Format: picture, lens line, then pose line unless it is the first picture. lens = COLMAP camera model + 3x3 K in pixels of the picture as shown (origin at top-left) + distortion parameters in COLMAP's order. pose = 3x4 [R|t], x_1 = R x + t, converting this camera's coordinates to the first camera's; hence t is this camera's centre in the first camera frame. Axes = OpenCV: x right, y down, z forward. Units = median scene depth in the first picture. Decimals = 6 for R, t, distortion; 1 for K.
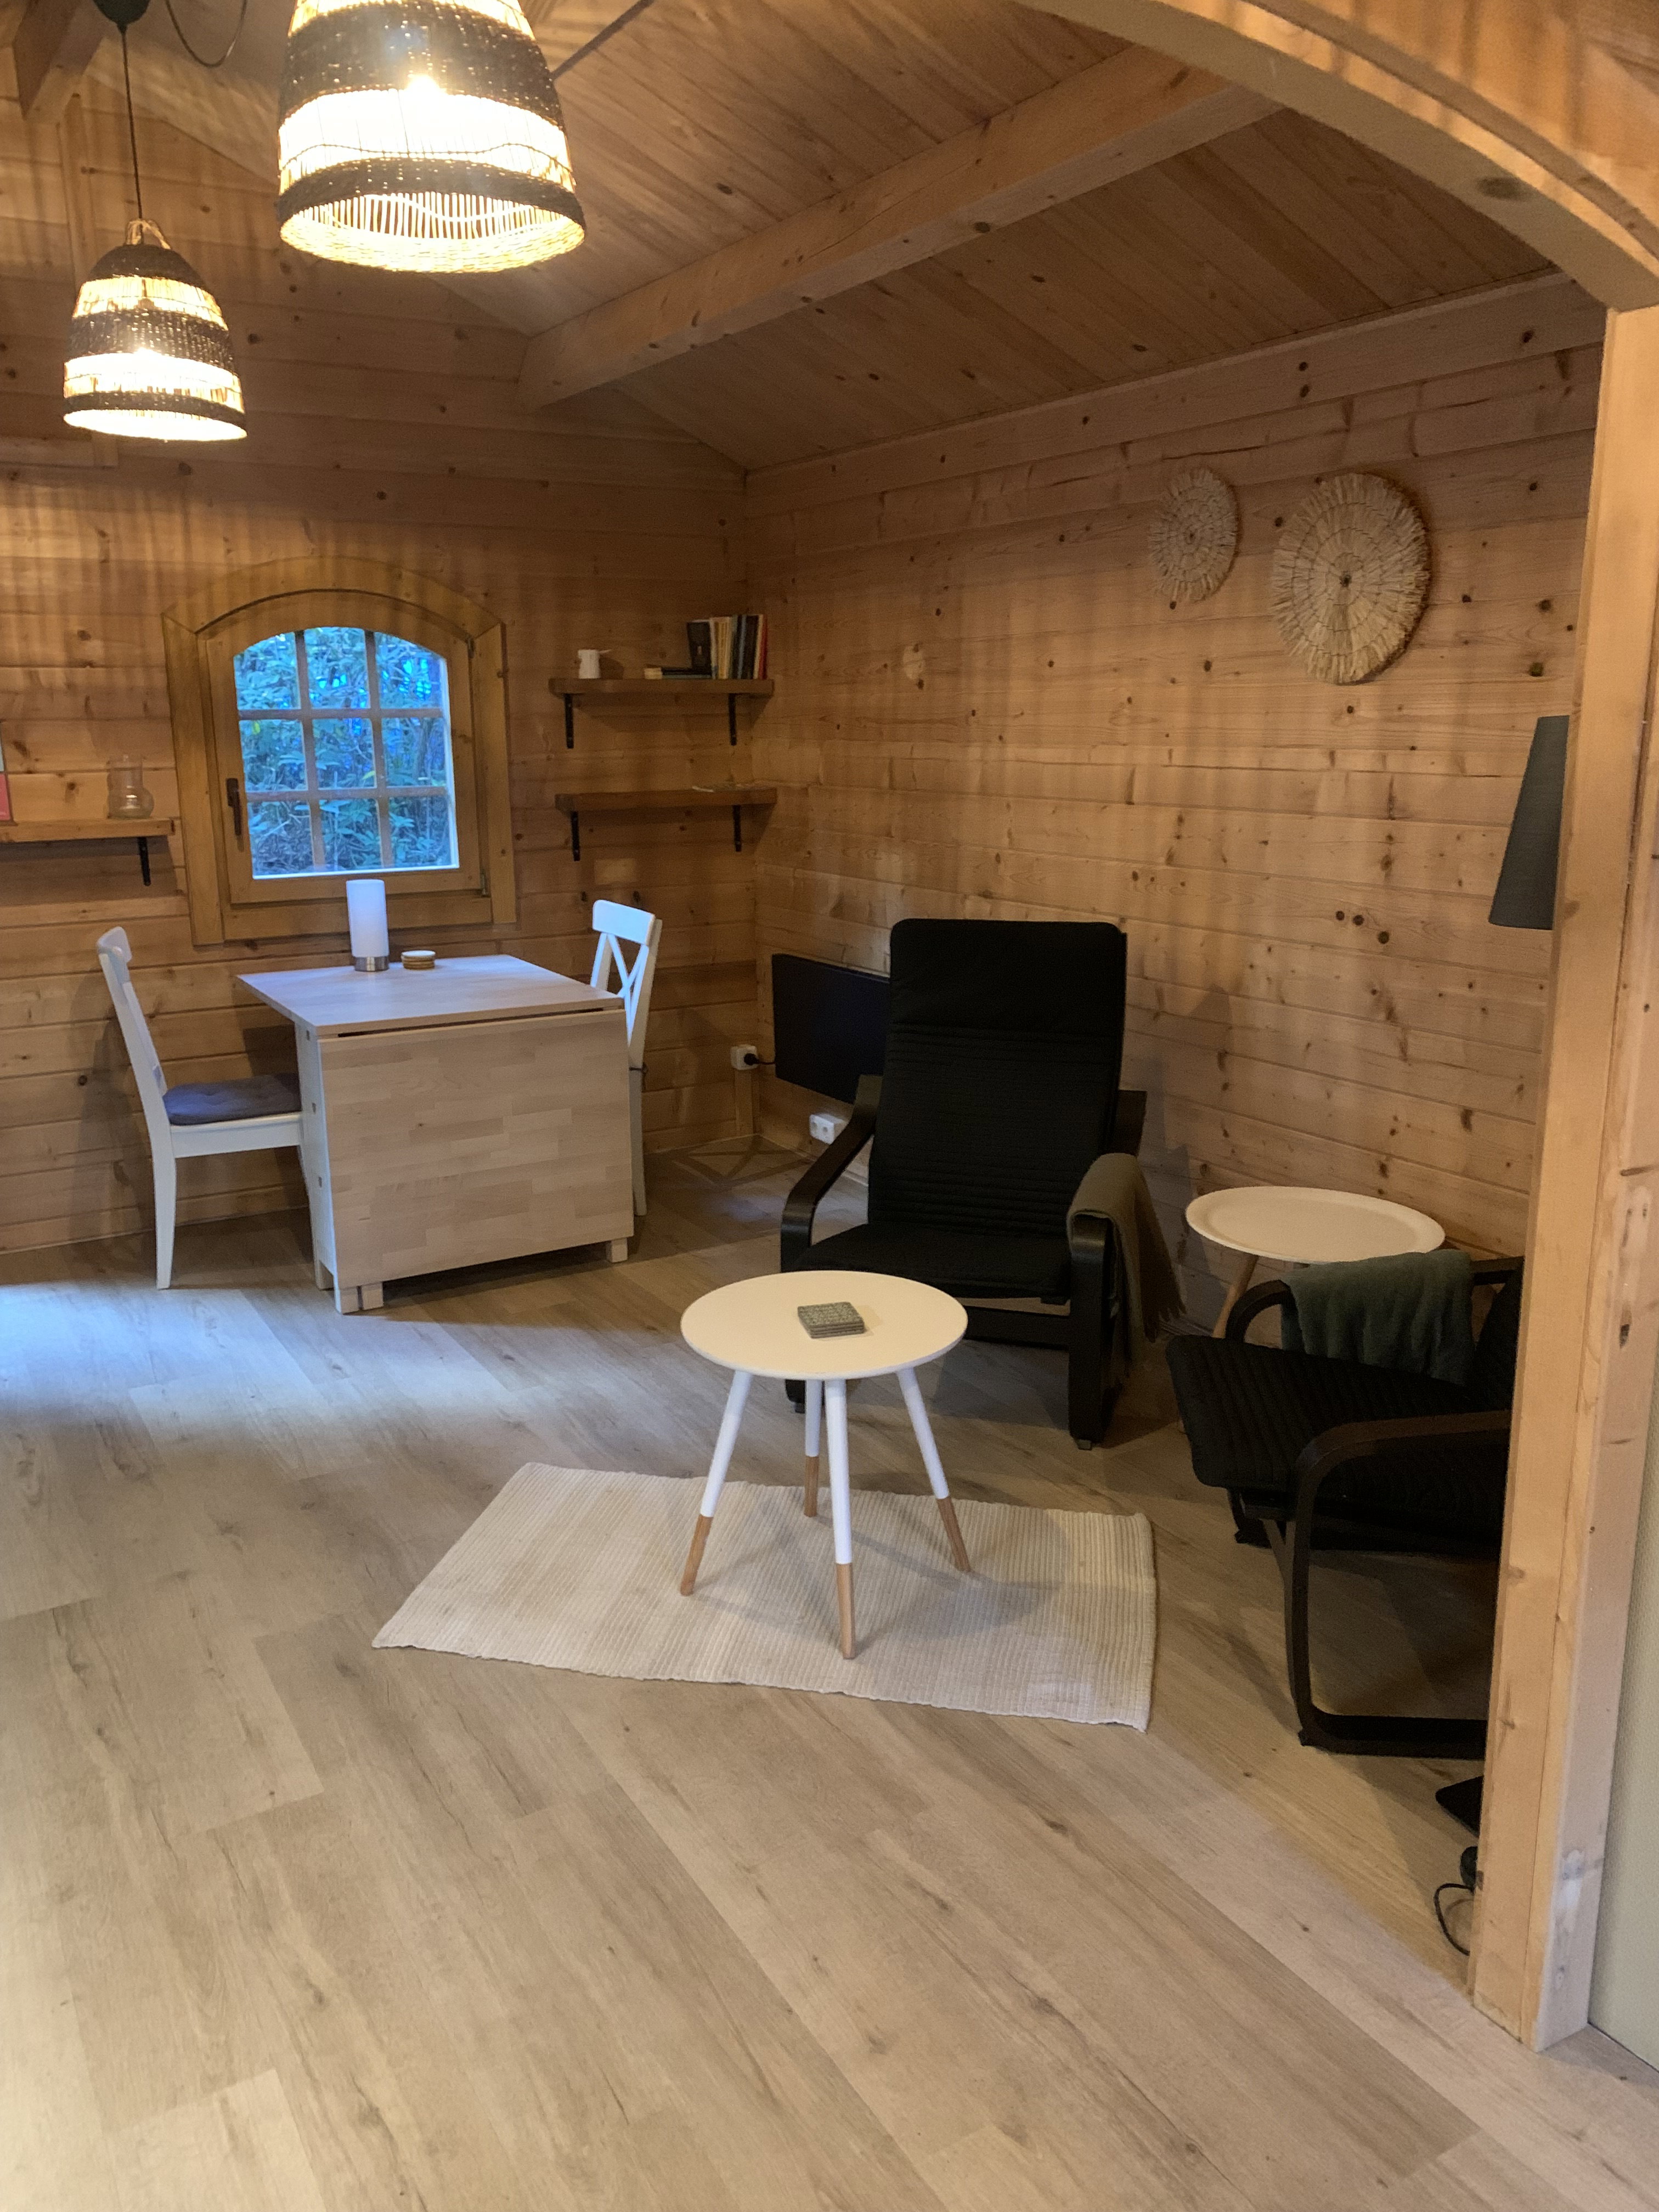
lens RADIAL K [[1666.5, 0, 834.4], [0, 1666.5, 1121.3], [0, 0, 1]] dist [0.042416, -0.055285]
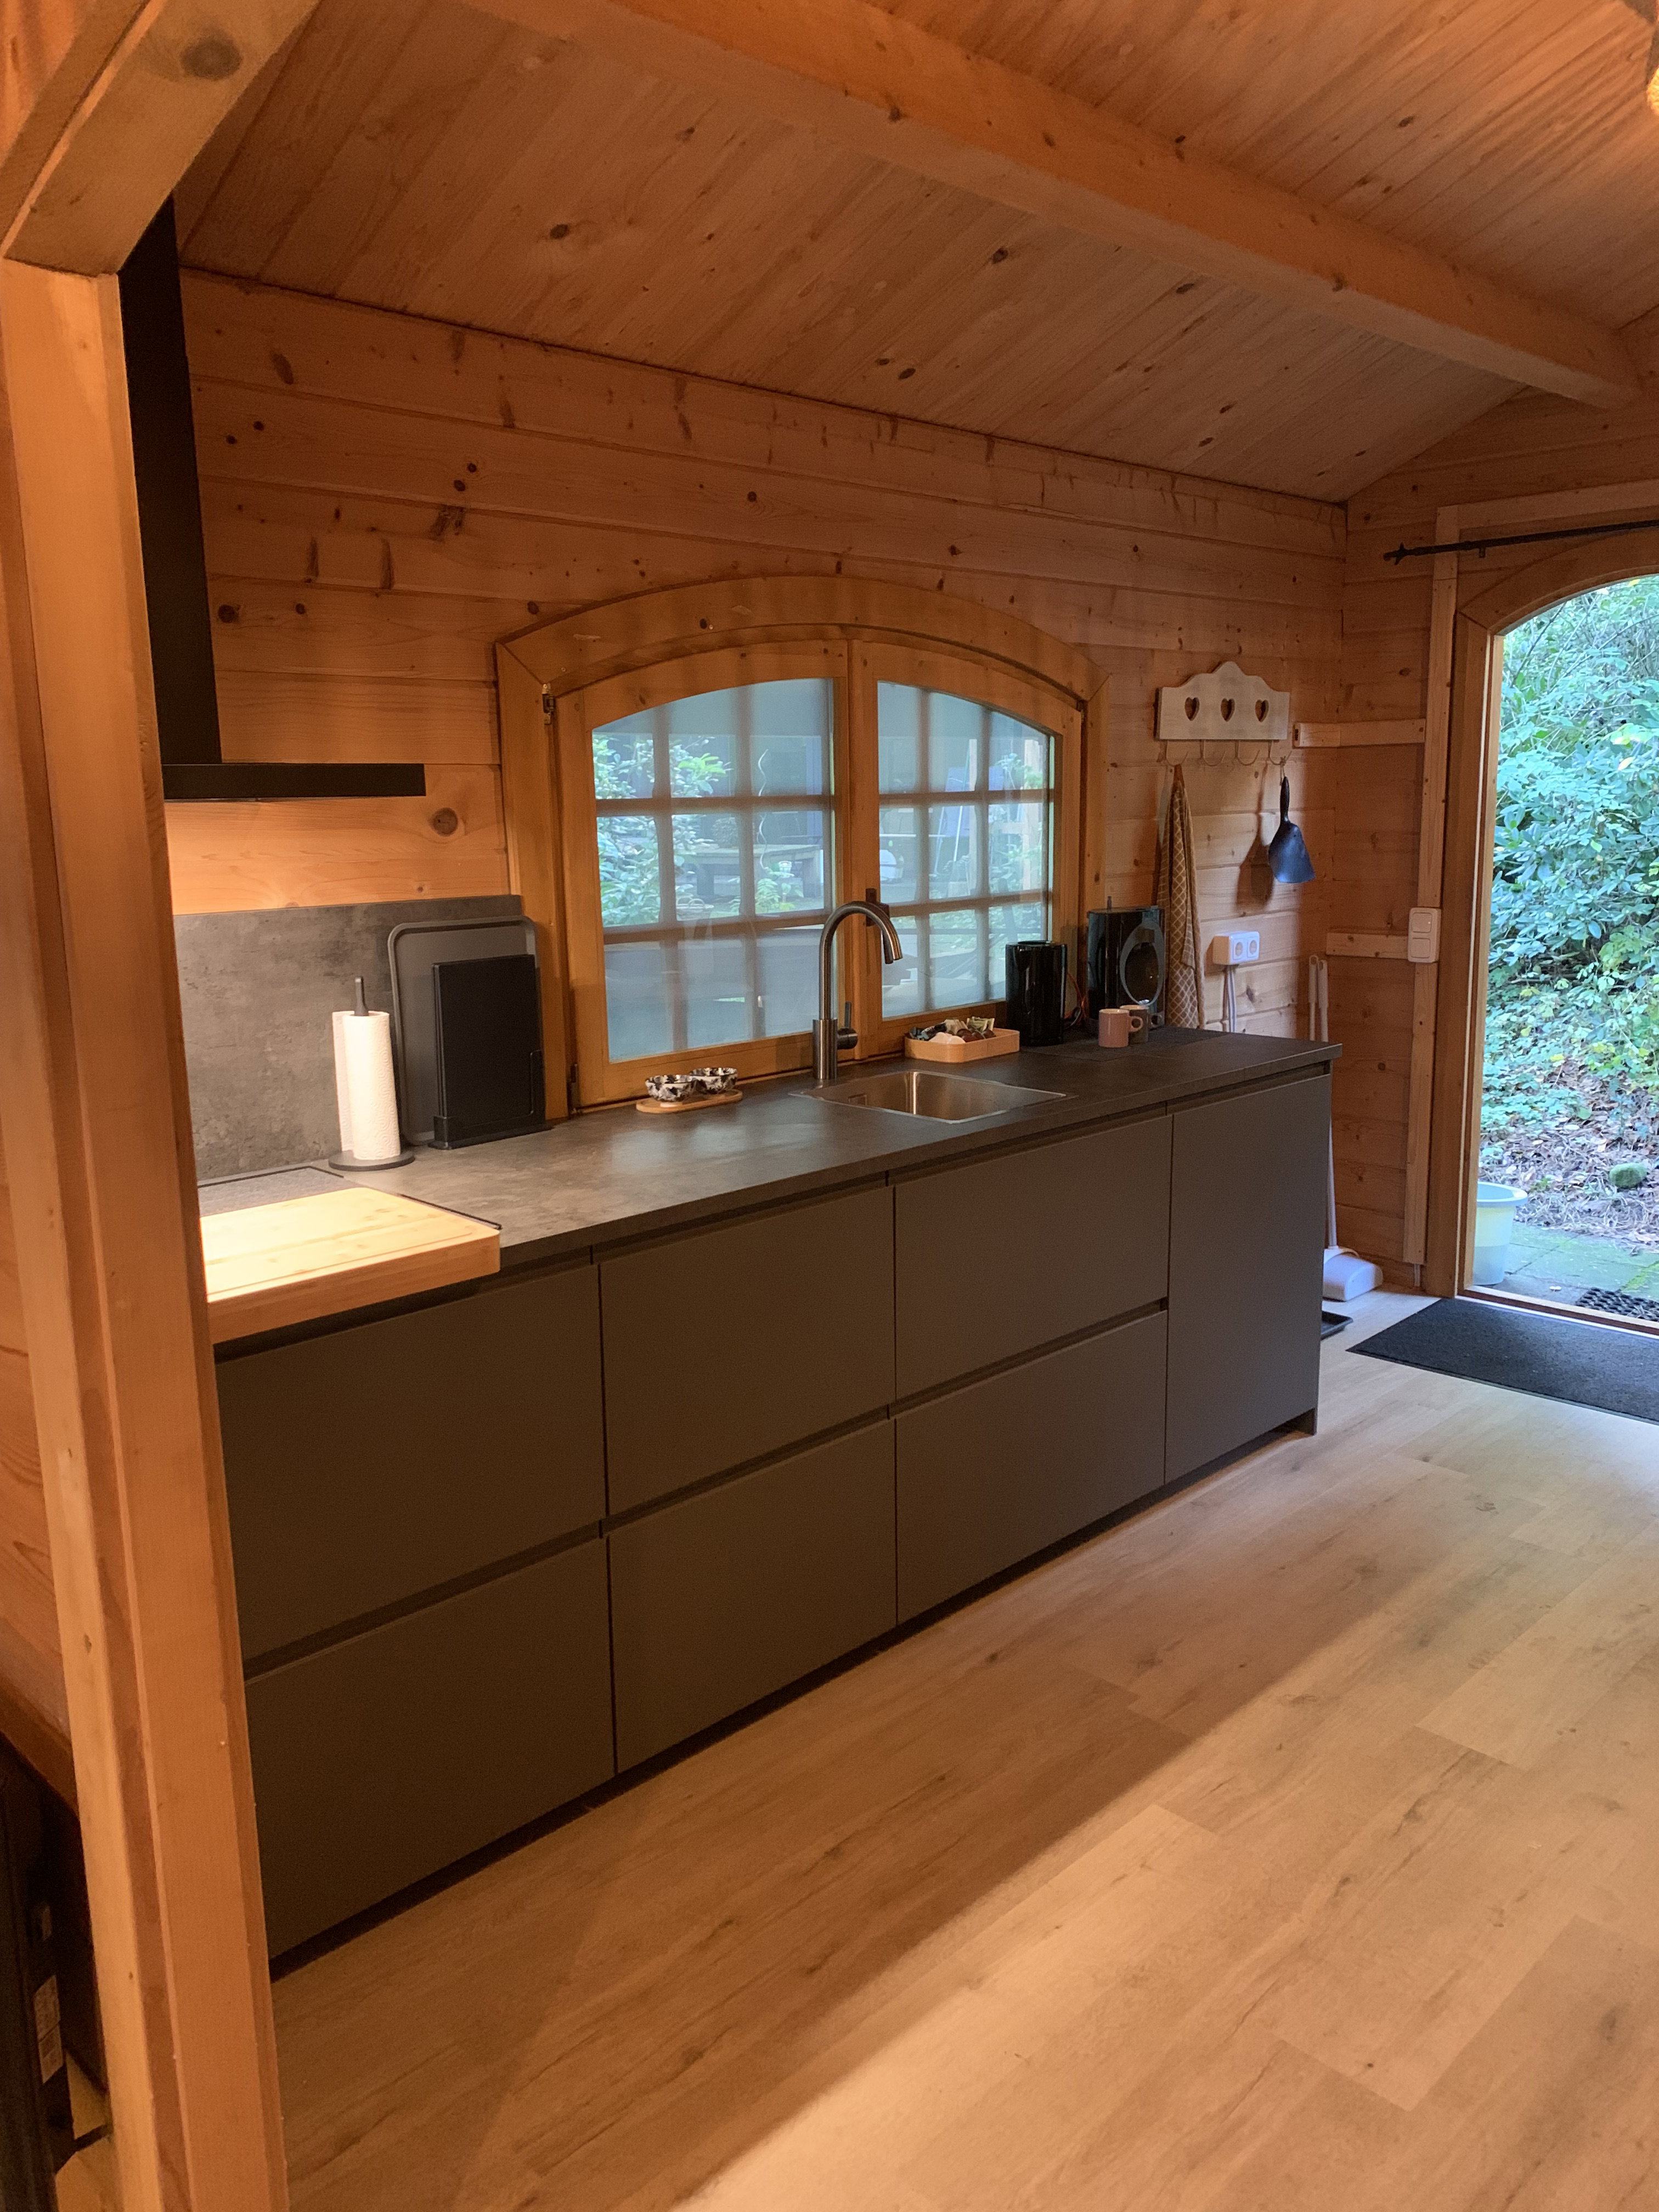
lens RADIAL K [[1666.5, 0, 820.0], [0, 1666.5, 1115.4], [0, 0, 1]] dist [0.042416, -0.055285]
pose [[0.238035, 0.197366, -0.950992, 0.161607], [-0.220584, 0.964535, 0.144964, -0.062307], [0.945876, 0.175267, 0.273129, 0.231570]]
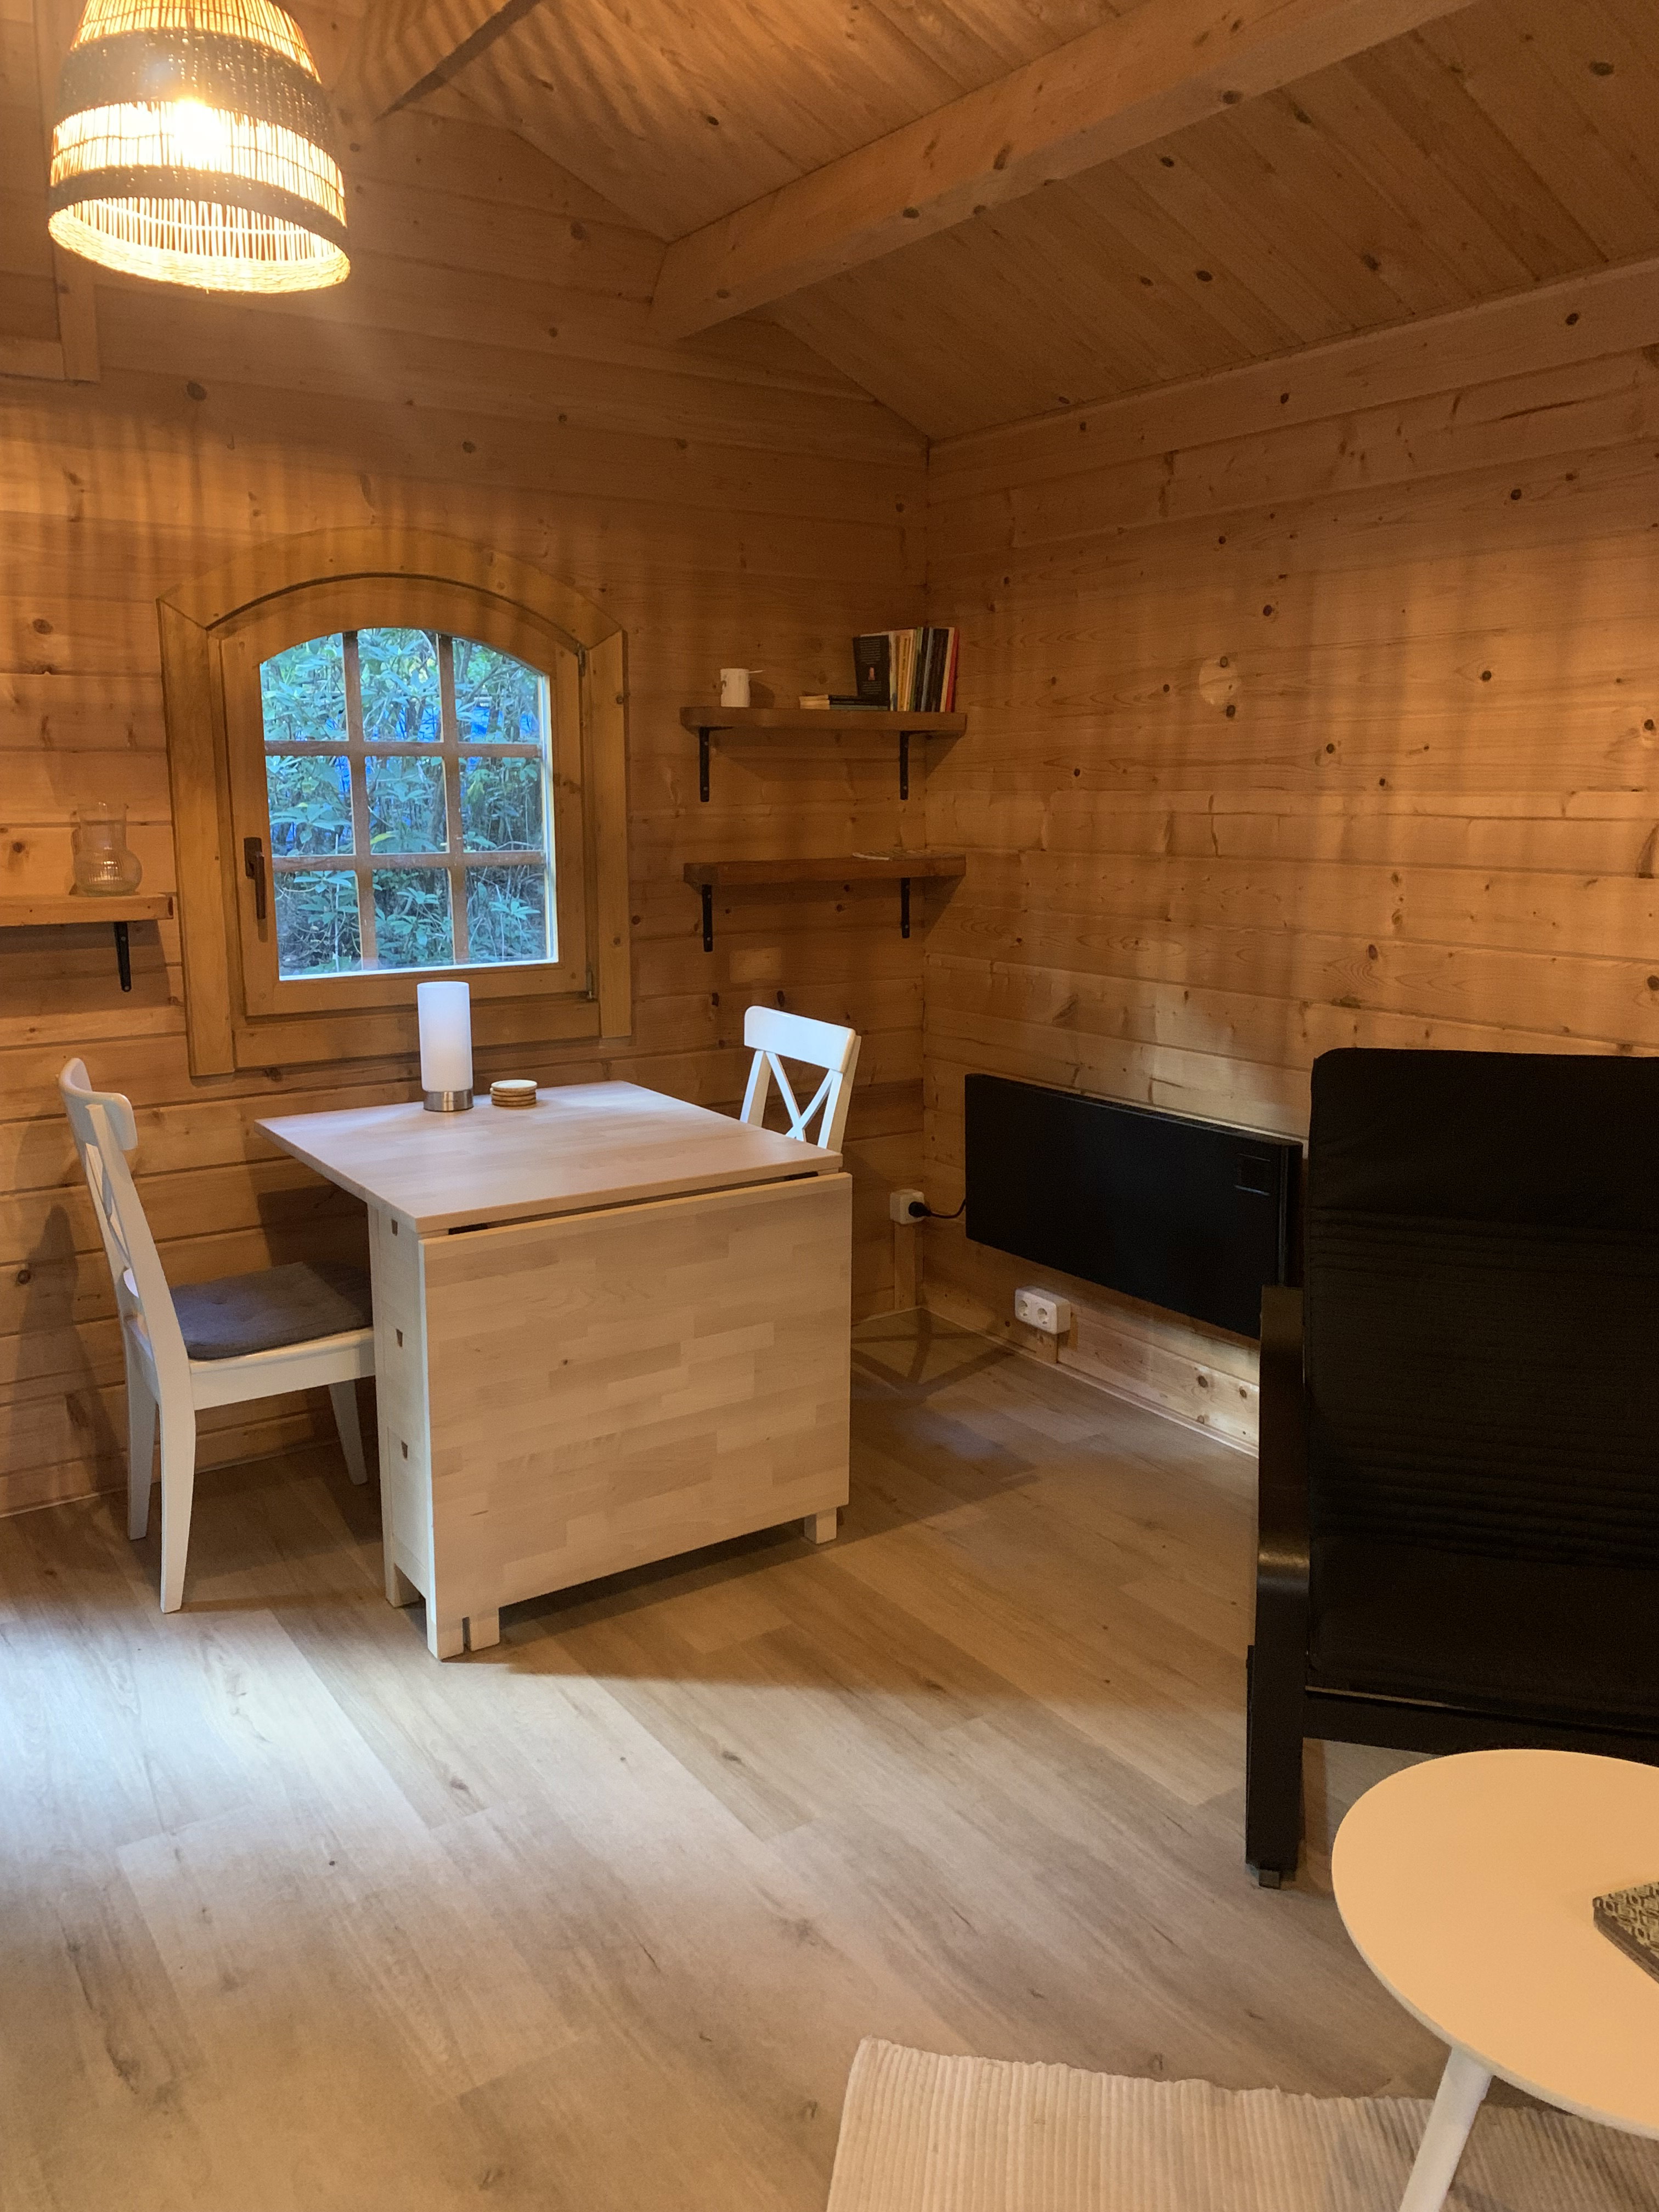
lens RADIAL K [[1666.5, 0, 847.7], [0, 1666.5, 1101.9], [0, 0, 1]] dist [0.042416, -0.055285]
pose [[0.998126, -0.004669, 0.061022, -0.169802], [0.007934, 0.998543, -0.053368, -0.061138], [-0.060684, 0.053752, 0.996709, 0.324768]]
